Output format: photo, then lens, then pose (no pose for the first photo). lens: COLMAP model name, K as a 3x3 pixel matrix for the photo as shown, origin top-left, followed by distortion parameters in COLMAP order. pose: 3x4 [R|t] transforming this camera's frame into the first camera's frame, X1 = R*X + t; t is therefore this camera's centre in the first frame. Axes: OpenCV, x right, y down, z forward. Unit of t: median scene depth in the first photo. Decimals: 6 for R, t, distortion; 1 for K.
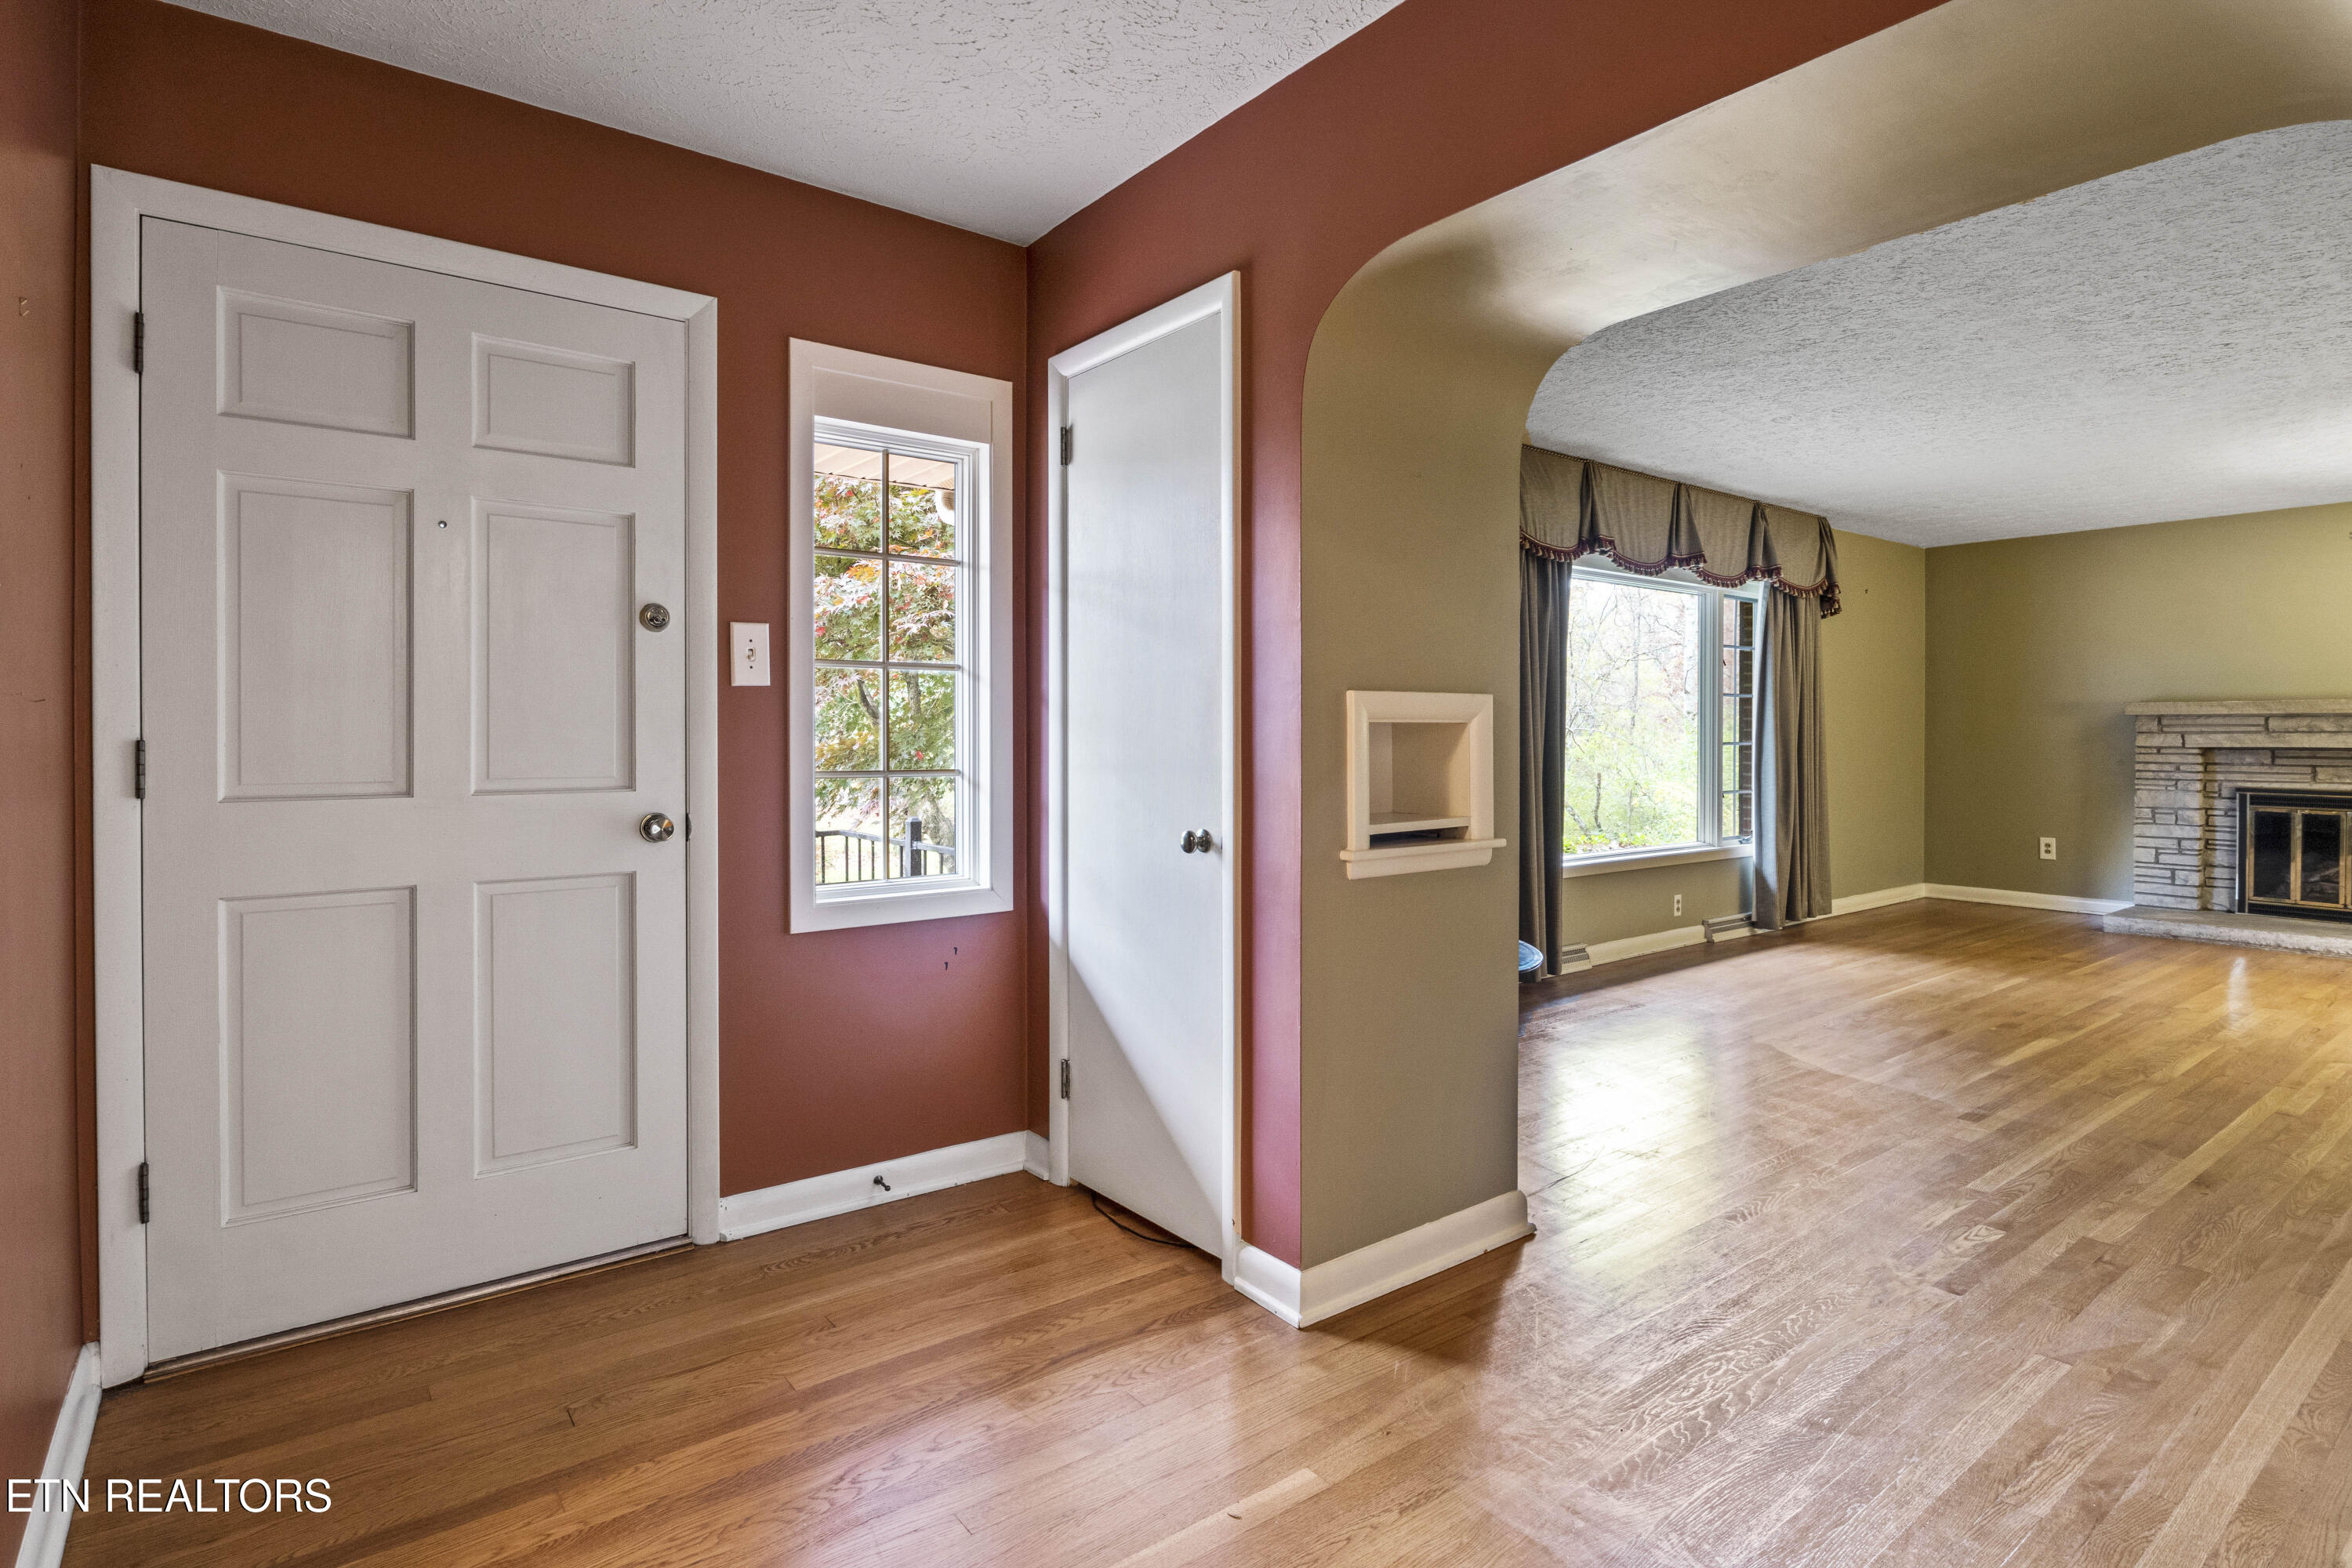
lens RADIAL K [[1188.6, 0, 1195.6], [0, 1188.6, 741.1], [0, 0, 1]] dist [-0.005863, 0.000857]
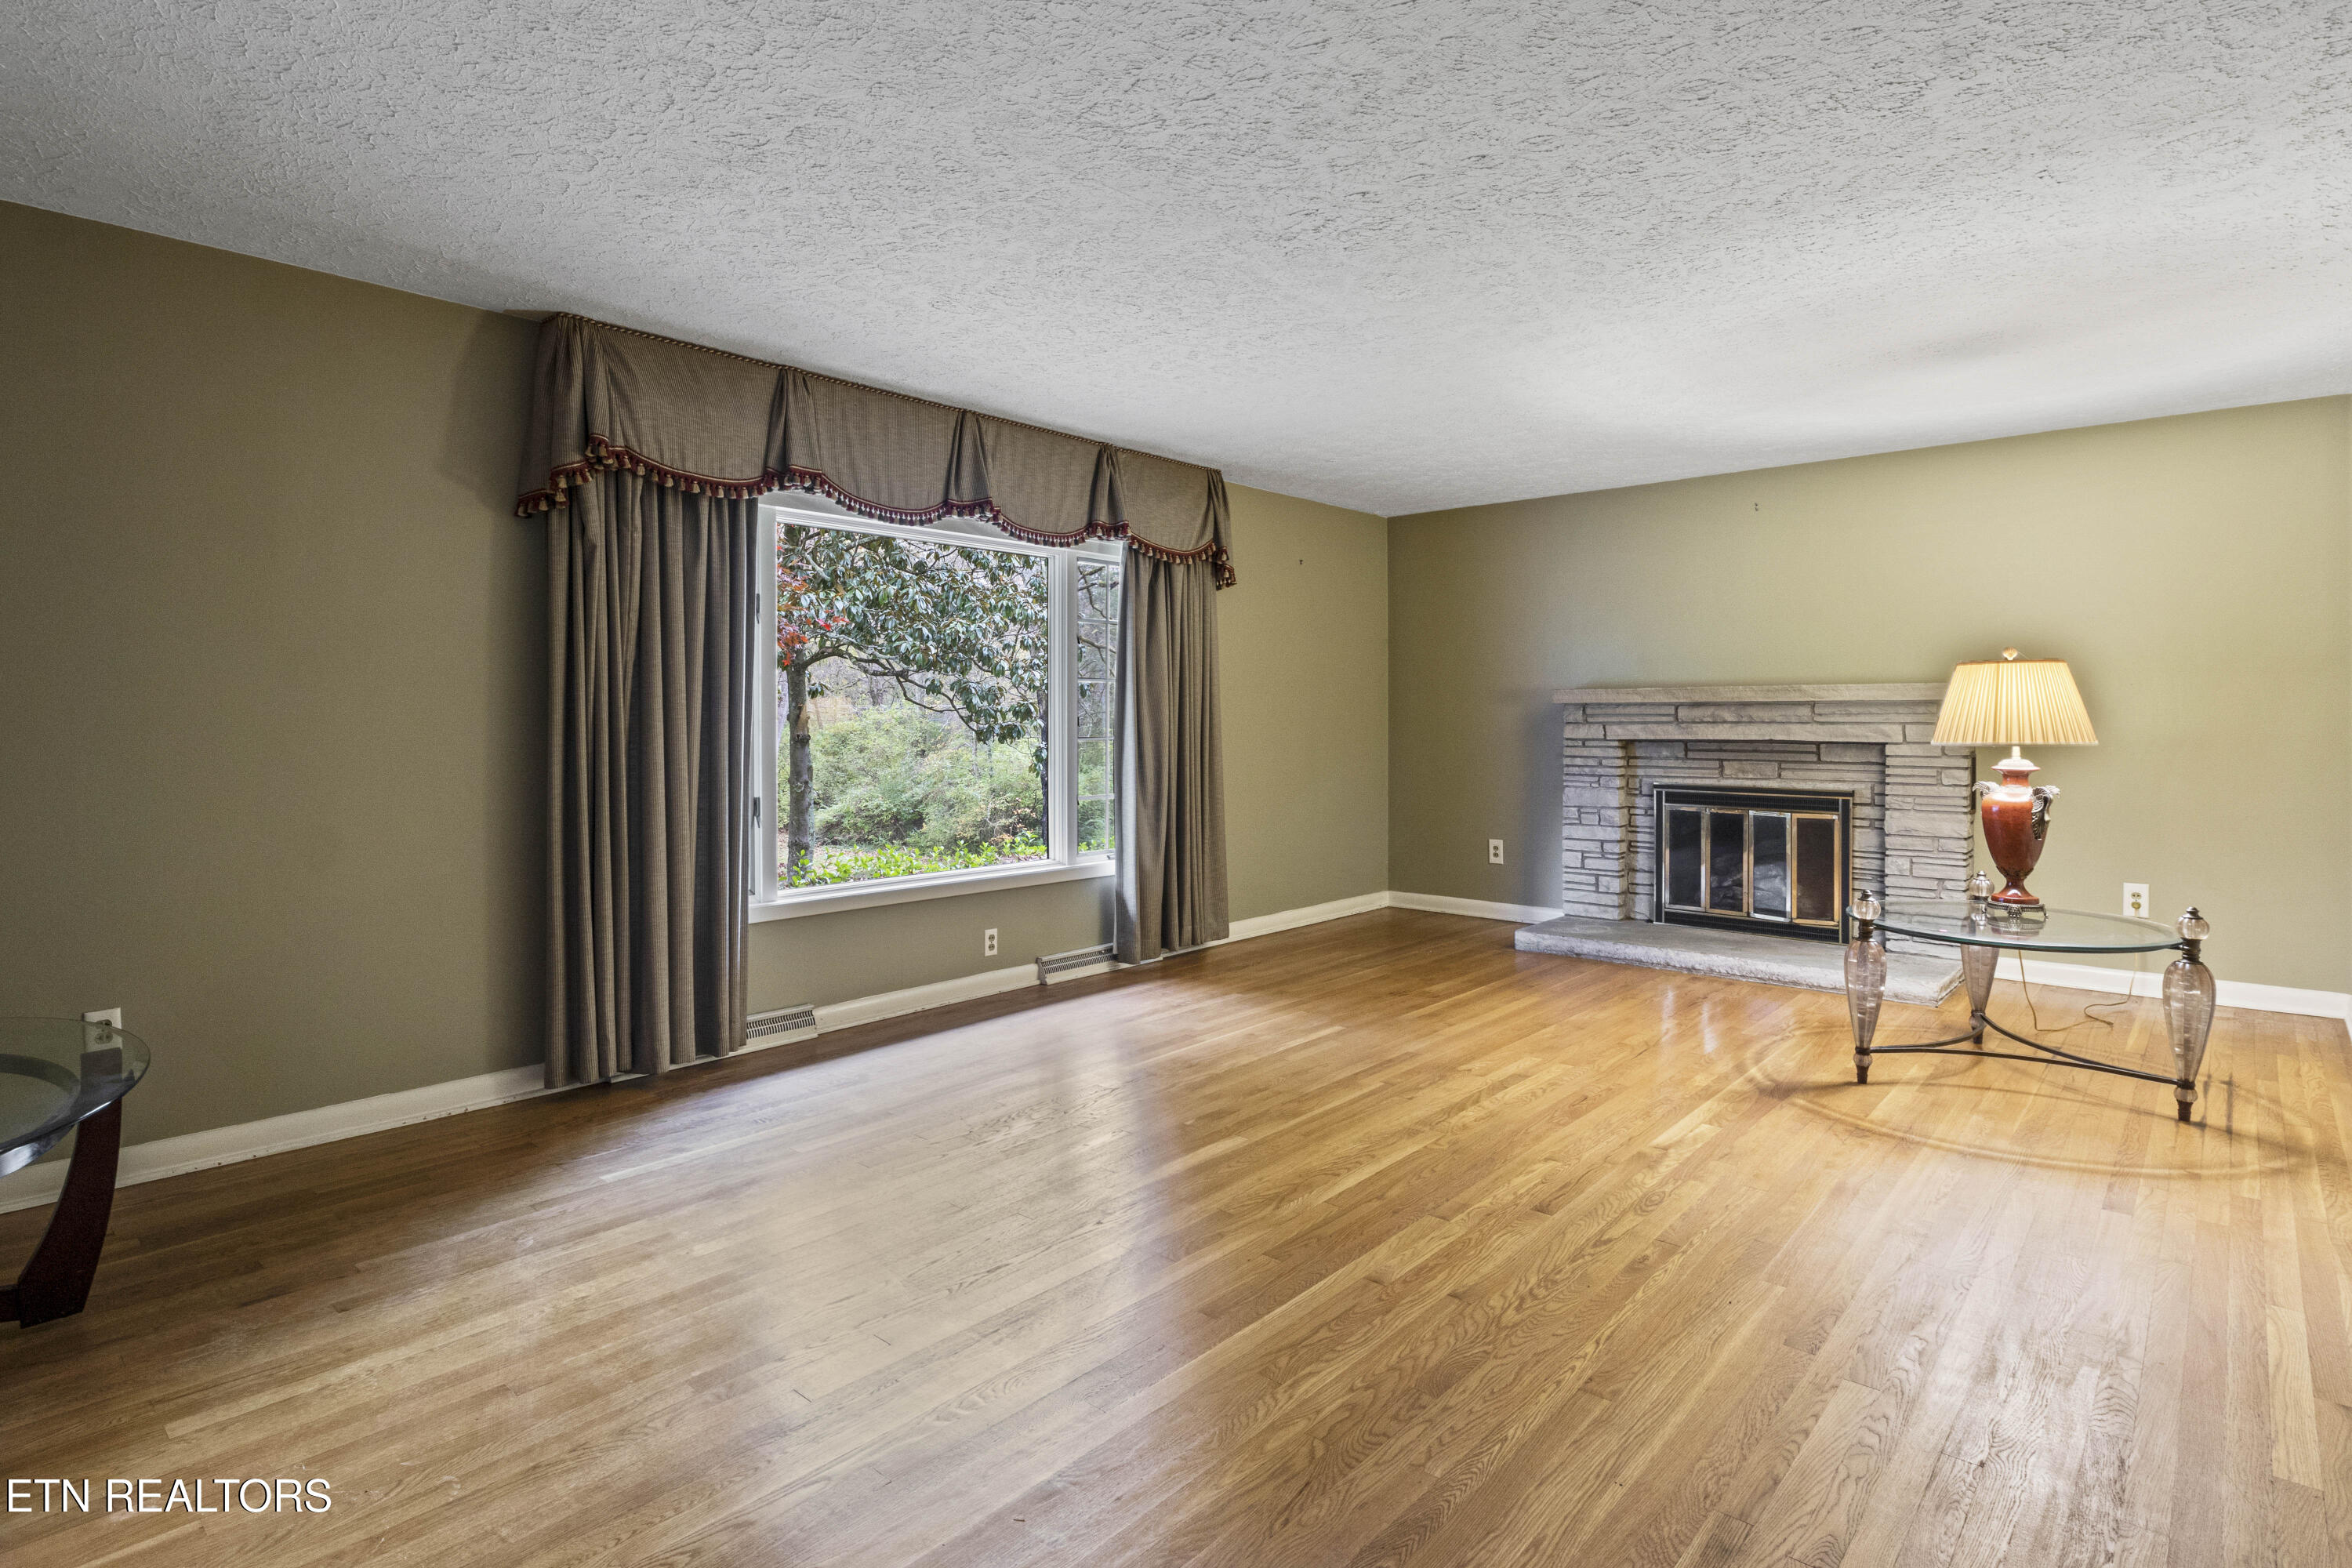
lens RADIAL K [[1188.6, 0, 1185.1], [0, 1188.6, 724.1], [0, 0, 1]] dist [-0.005863, 0.000857]
pose [[0.982569, -0.003402, 0.185868, 0.361632], [0.003949, 0.999989, -0.002573, -0.005431], [-0.185857, 0.003262, 0.982571, 0.177094]]
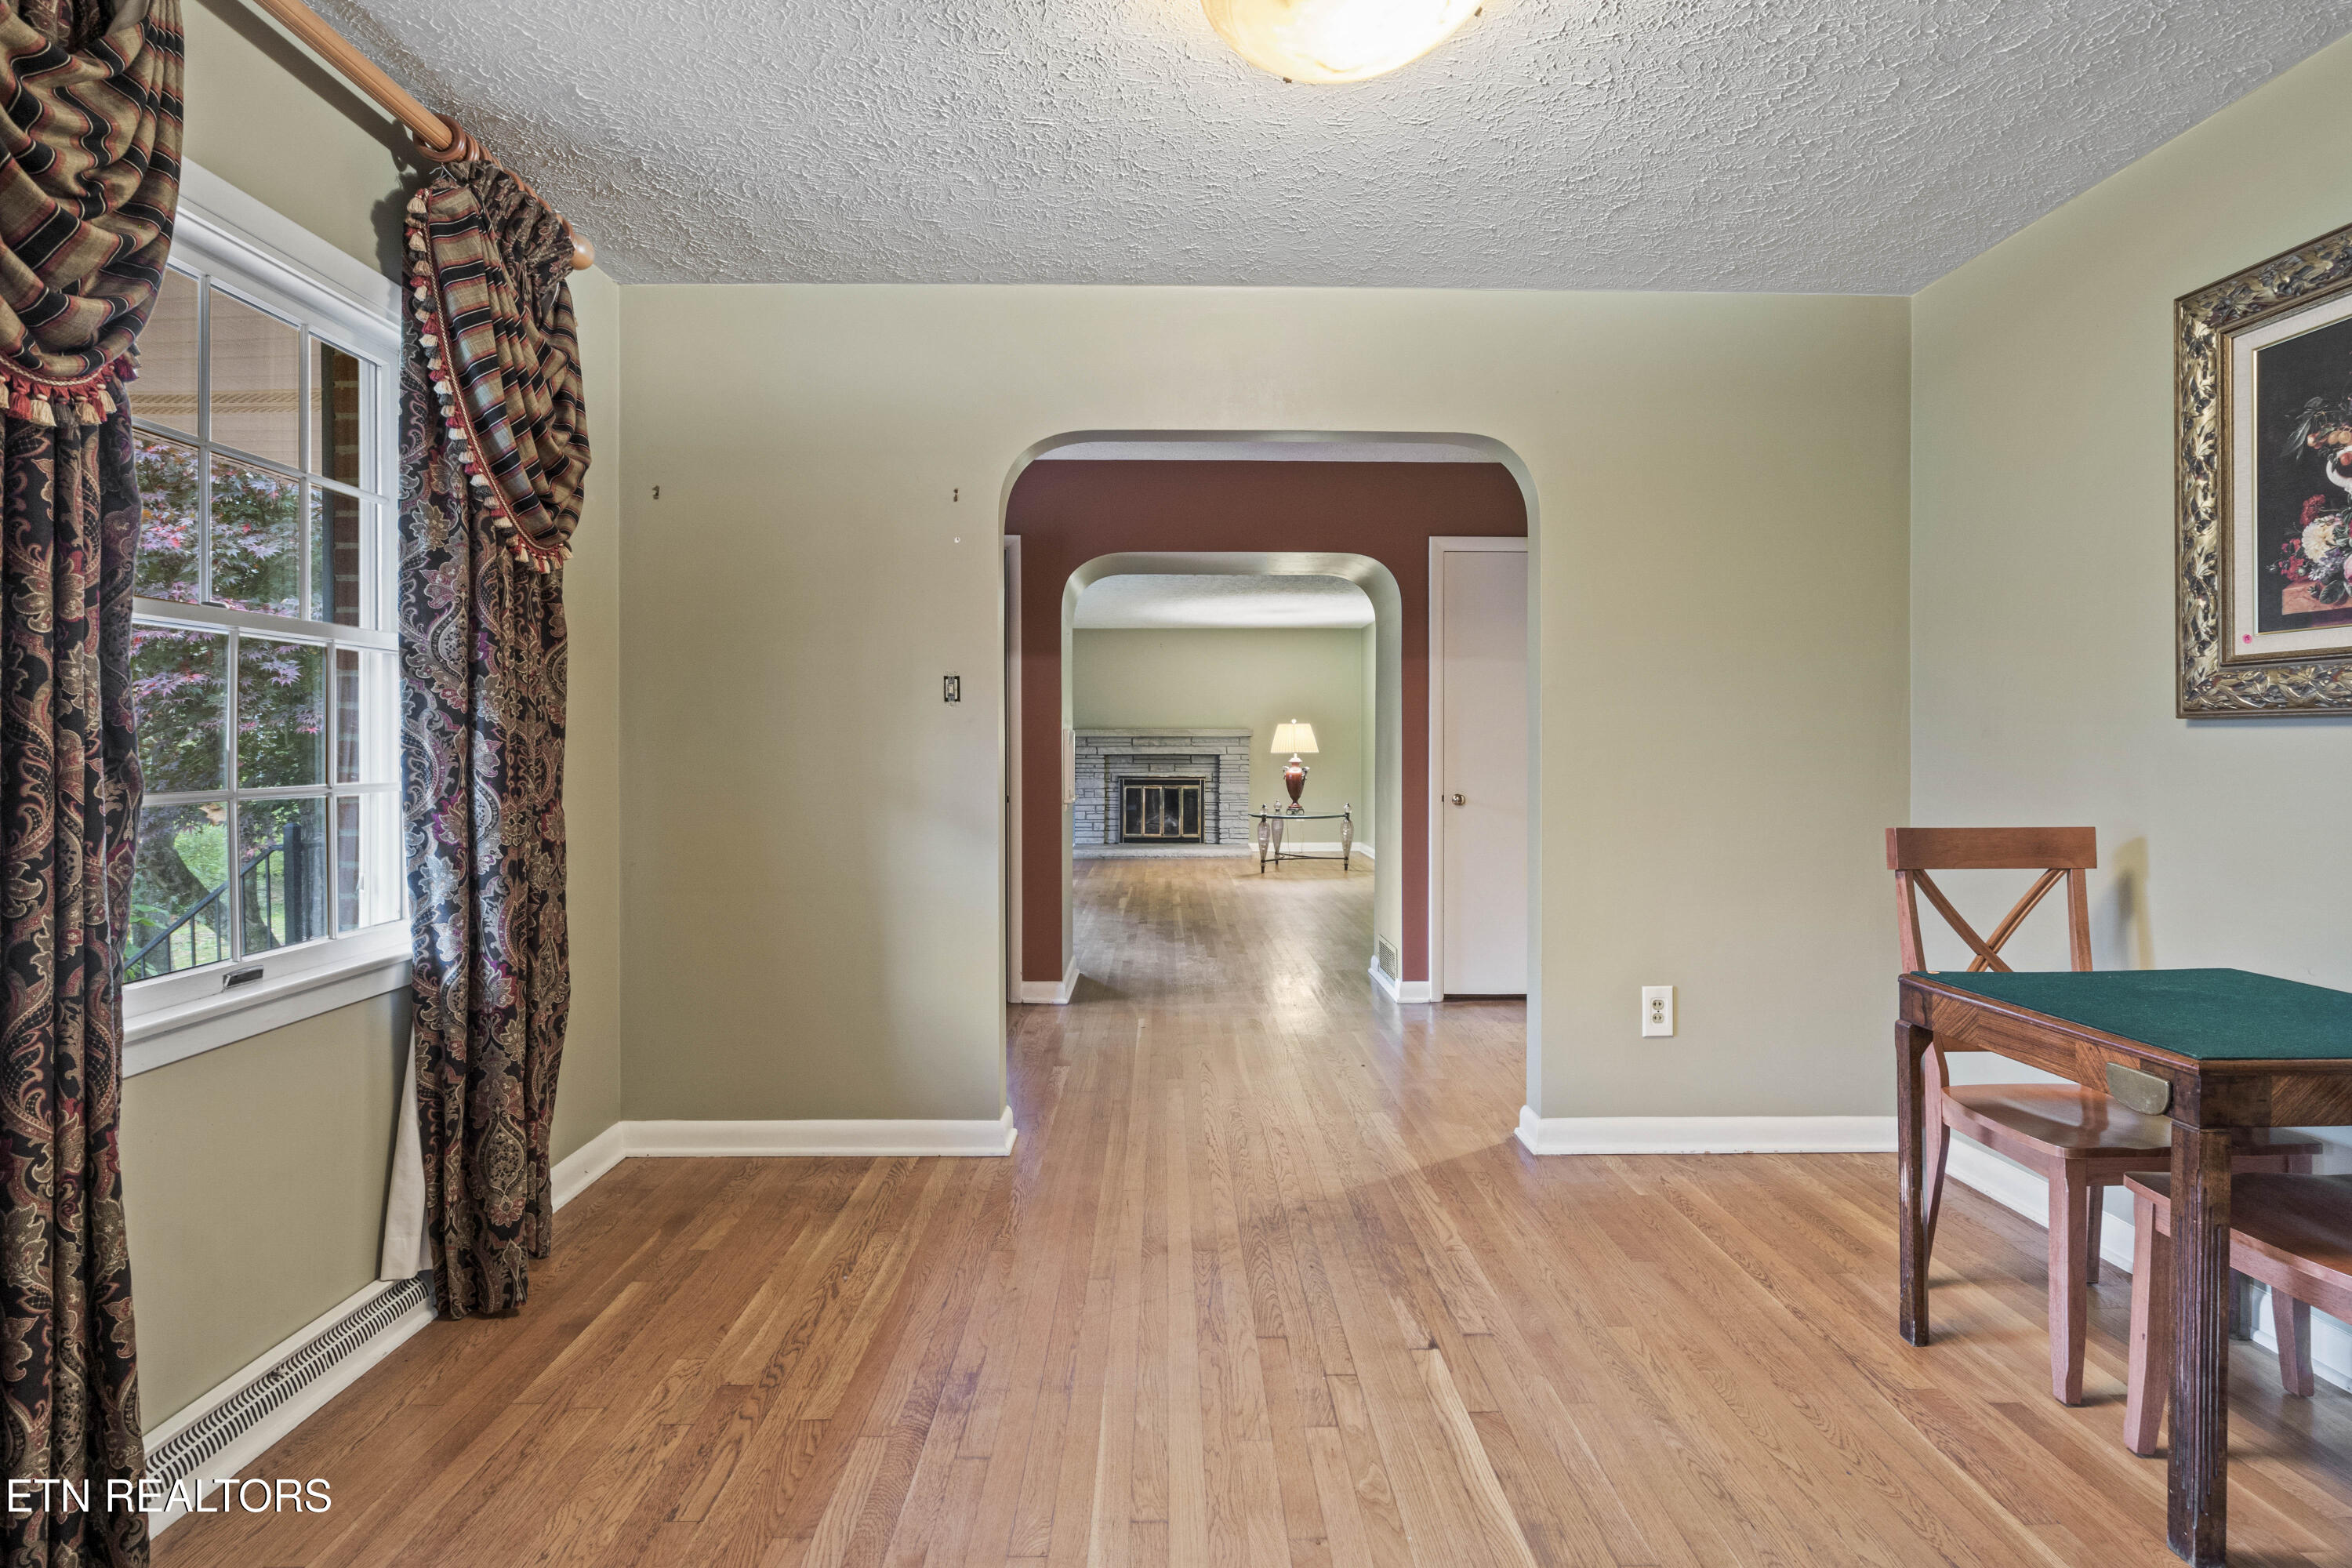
lens RADIAL K [[1188.6, 0, 1175.9], [0, 1188.6, 769.4], [0, 0, 1]] dist [-0.005863, 0.000857]
pose [[0.606312, -0.015306, 0.795079, -0.553172], [0.005121, 0.999869, 0.015344, 0.000733], [-0.795210, -0.005232, 0.606311, -0.204454]]
